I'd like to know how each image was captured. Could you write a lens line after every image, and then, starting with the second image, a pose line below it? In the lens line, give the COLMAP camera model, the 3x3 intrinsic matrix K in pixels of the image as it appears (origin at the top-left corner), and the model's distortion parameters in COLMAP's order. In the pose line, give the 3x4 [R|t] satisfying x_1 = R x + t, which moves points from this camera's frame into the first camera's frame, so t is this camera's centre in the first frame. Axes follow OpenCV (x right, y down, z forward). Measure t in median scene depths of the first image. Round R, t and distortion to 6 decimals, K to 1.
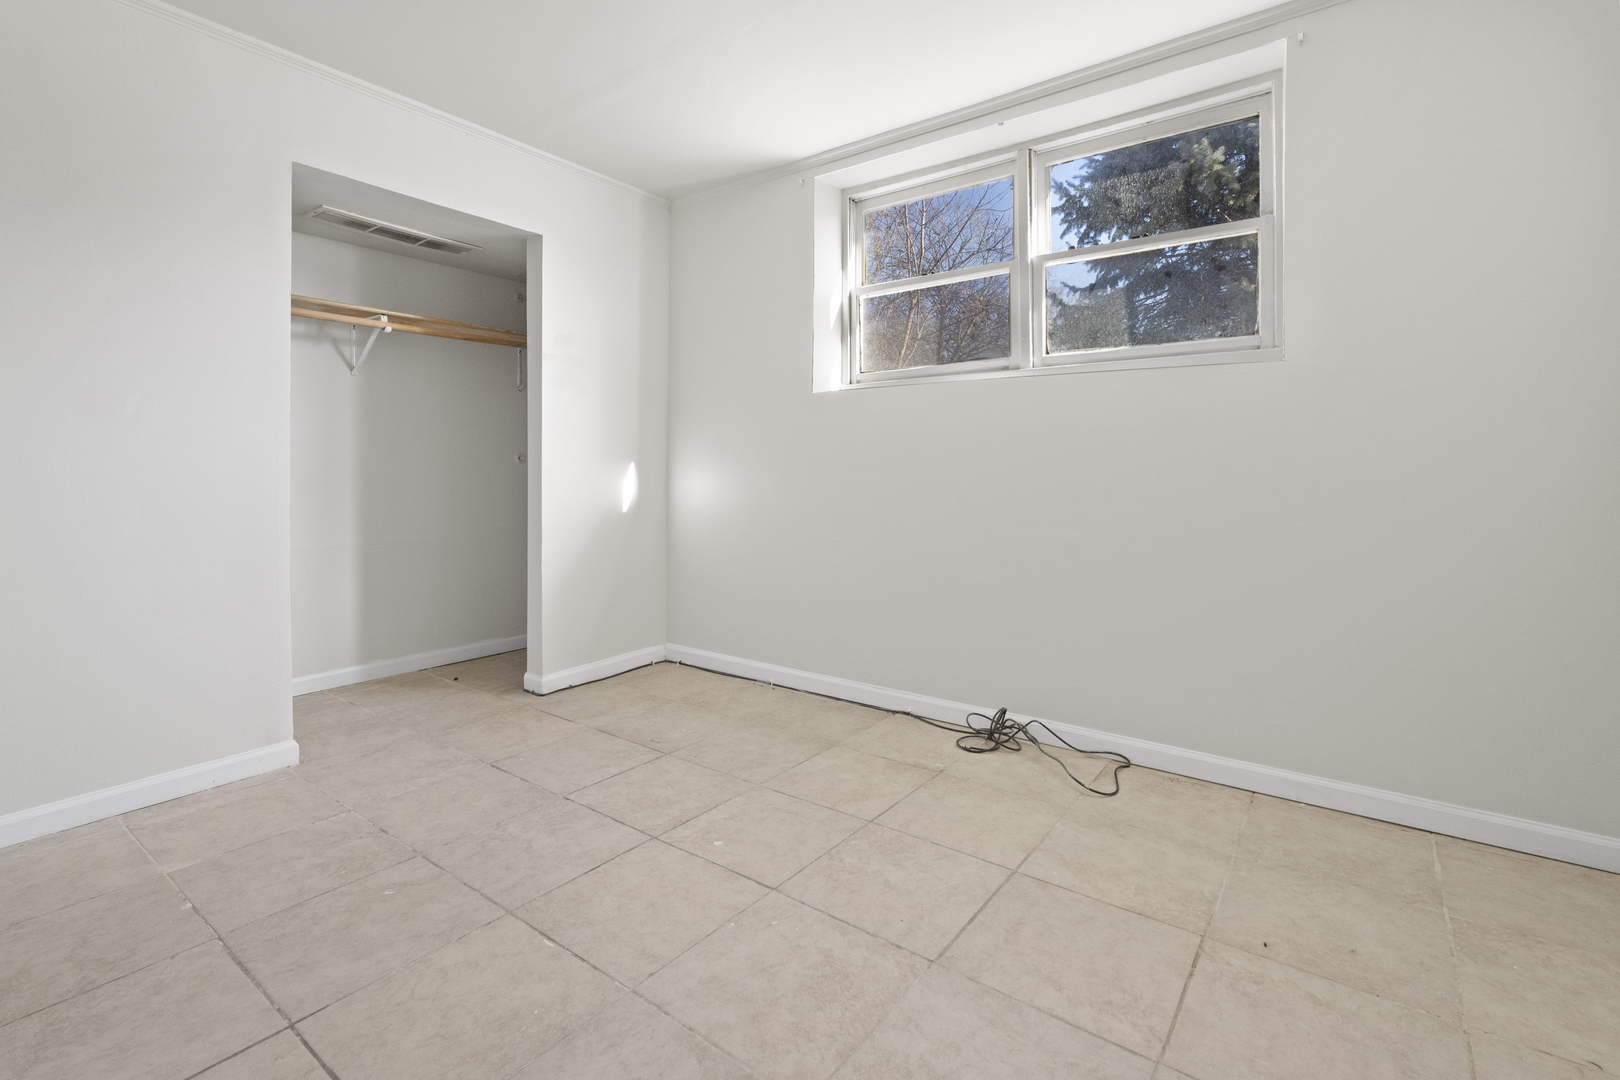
lens RADIAL K [[735.4, 0, 814.4], [0, 735.4, 534.6], [0, 0, 1]] dist [-0.005223, 0.000446]
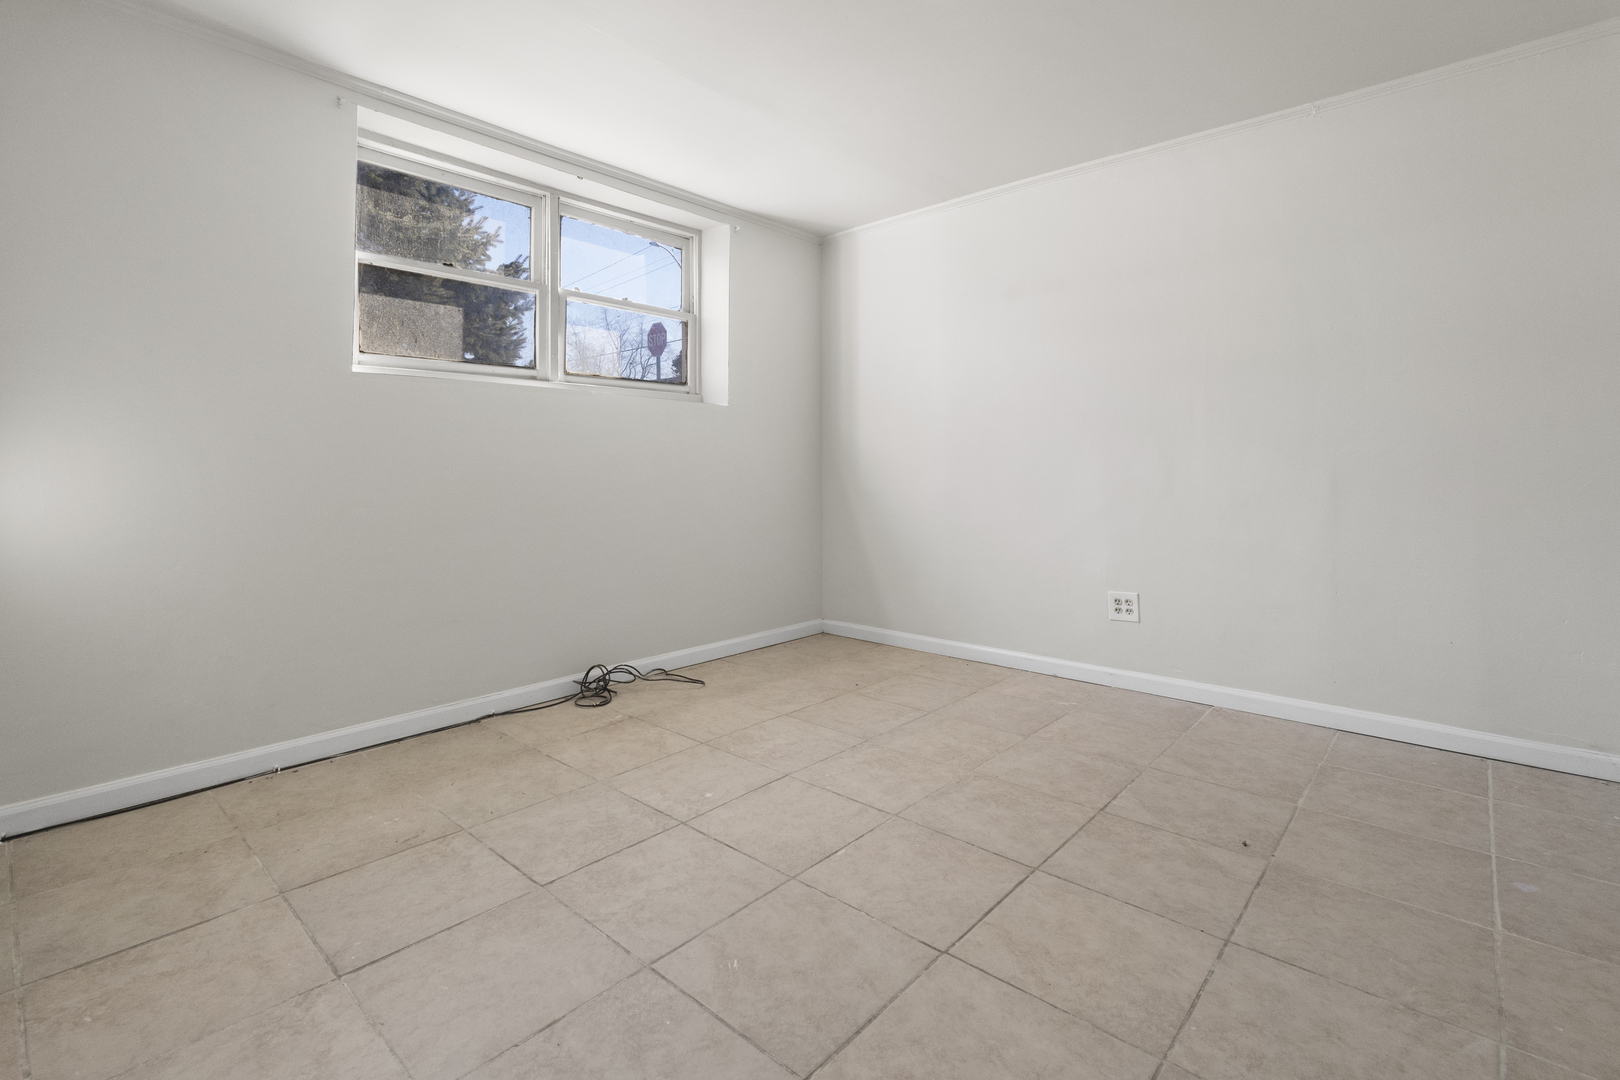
lens RADIAL K [[735.4, 0, 814.8], [0, 735.4, 544.2], [0, 0, 1]] dist [-0.005223, 0.000446]
pose [[0.089860, -0.102635, 0.990652, -1.171755], [0.091257, 0.991340, 0.094429, -0.056796], [-0.991765, 0.081919, 0.098448, 0.673777]]
